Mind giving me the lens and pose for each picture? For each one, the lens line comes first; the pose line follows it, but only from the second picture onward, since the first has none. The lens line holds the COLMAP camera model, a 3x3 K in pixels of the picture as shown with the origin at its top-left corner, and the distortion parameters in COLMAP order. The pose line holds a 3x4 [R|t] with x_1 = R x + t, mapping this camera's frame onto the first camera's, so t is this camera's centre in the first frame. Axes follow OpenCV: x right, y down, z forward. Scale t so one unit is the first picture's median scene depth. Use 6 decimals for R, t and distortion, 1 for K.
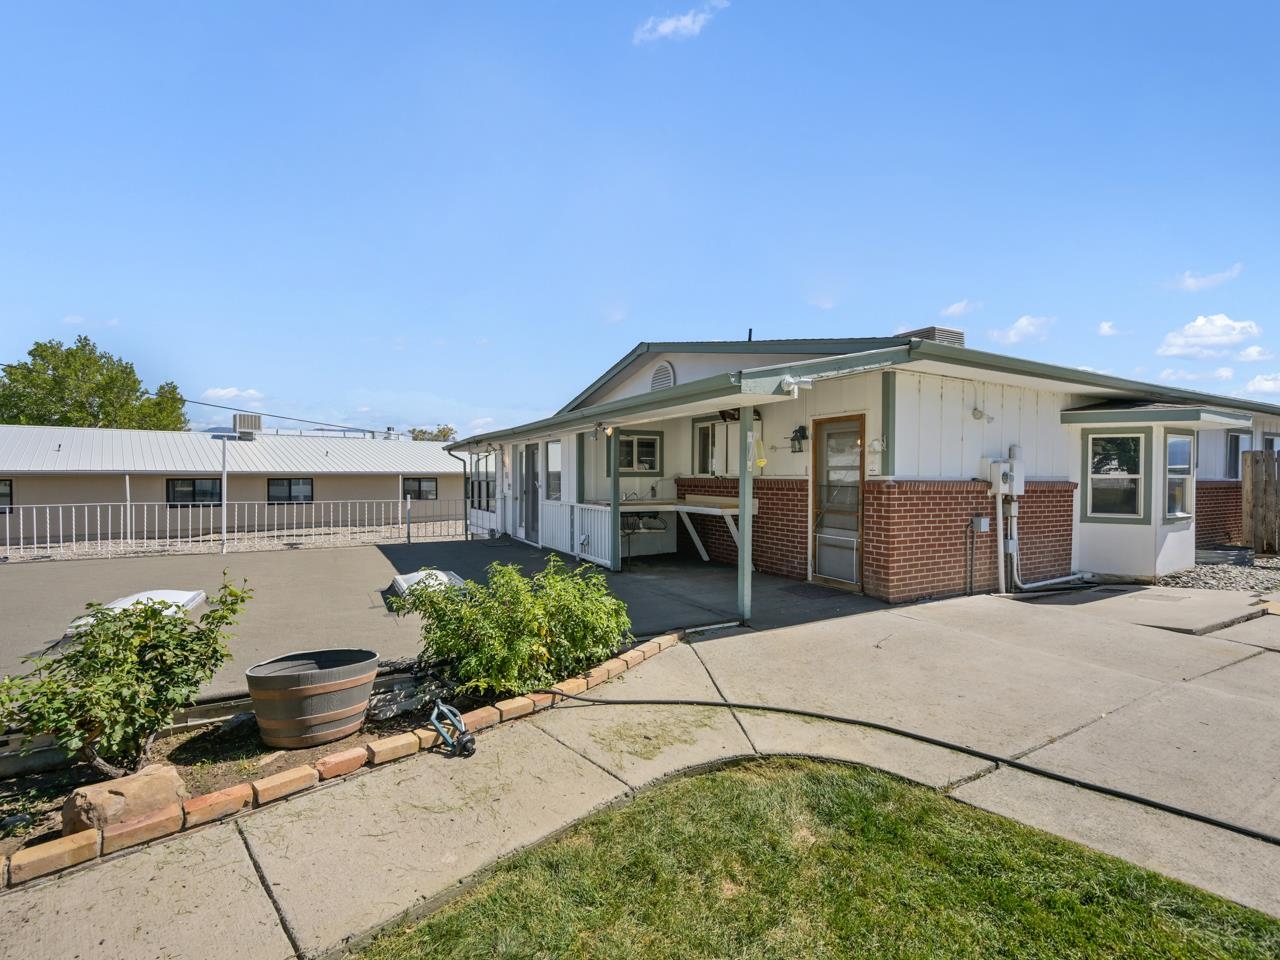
lens RADIAL K [[577.7, 0, 640.0], [0, 577.7, 480.0], [0, 0, 1]] dist [0.000286, -0.000088]
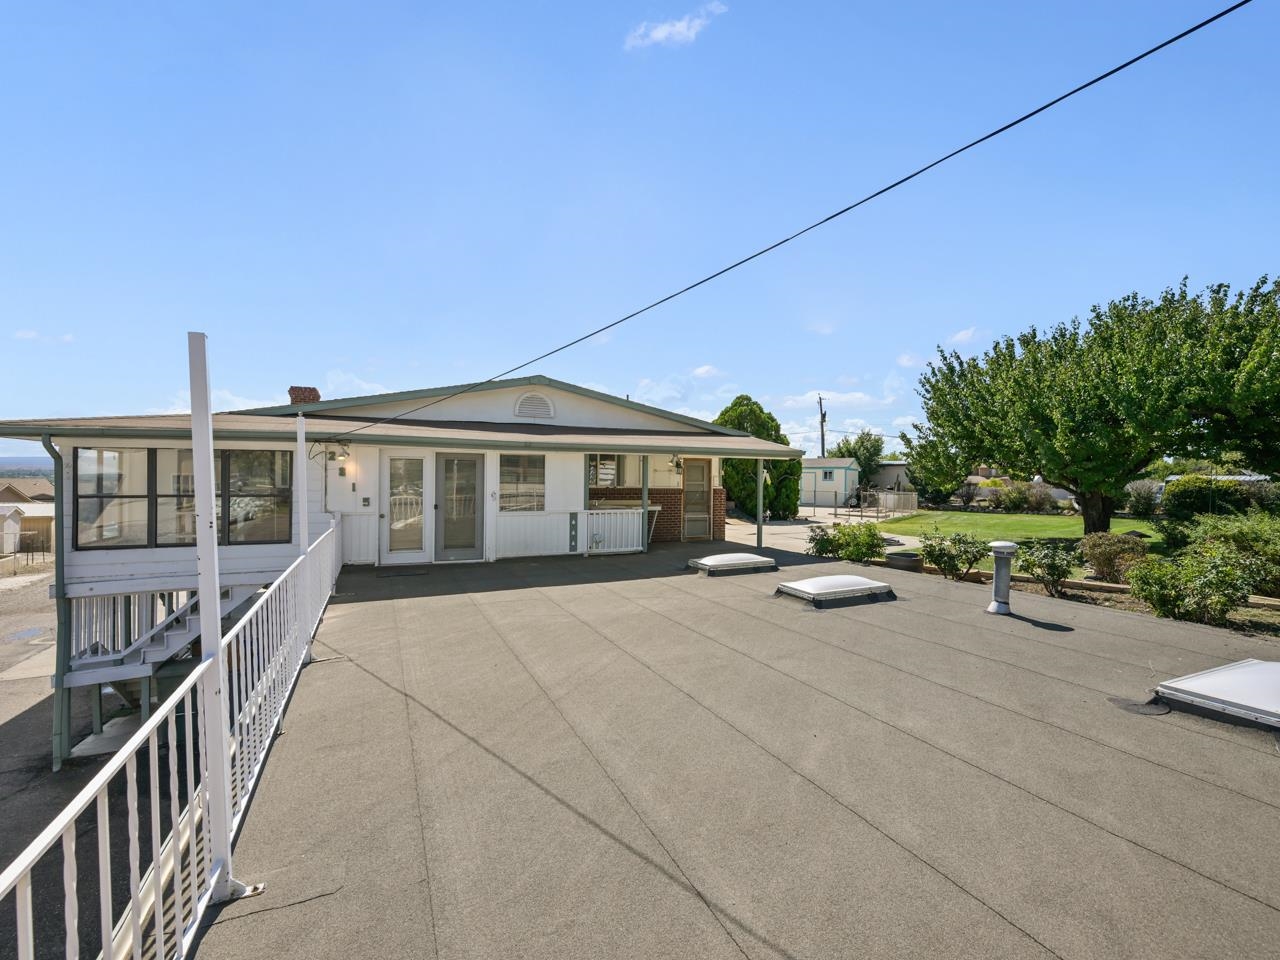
lens RADIAL K [[577.7, 0, 640.0], [0, 577.7, 480.0], [0, 0, 1]] dist [0.000286, -0.000088]
pose [[0.080811, 0.000596, 0.996729, -1.334599], [0.001016, 0.999999, -0.000680, -0.023020], [-0.996729, 0.001068, 0.080811, 0.792443]]
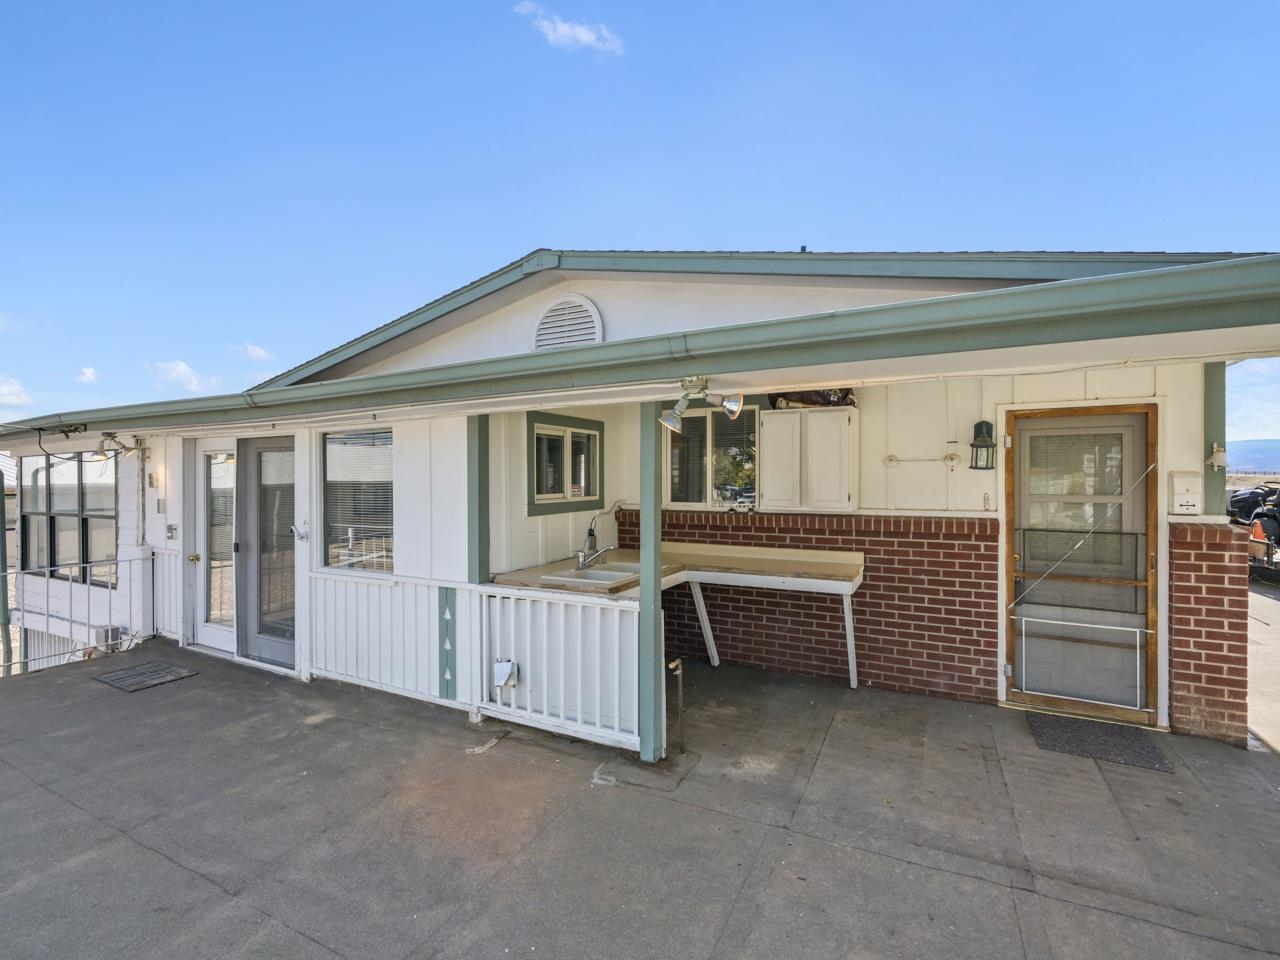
lens RADIAL K [[577.7, 0, 640.0], [0, 577.7, 480.0], [0, 0, 1]] dist [0.000286, -0.000088]
pose [[0.828571, -0.004205, 0.559867, -0.242988], [0.009537, 0.999933, -0.006604, -0.030458], [-0.559802, 0.010812, 0.828556, 0.594286]]
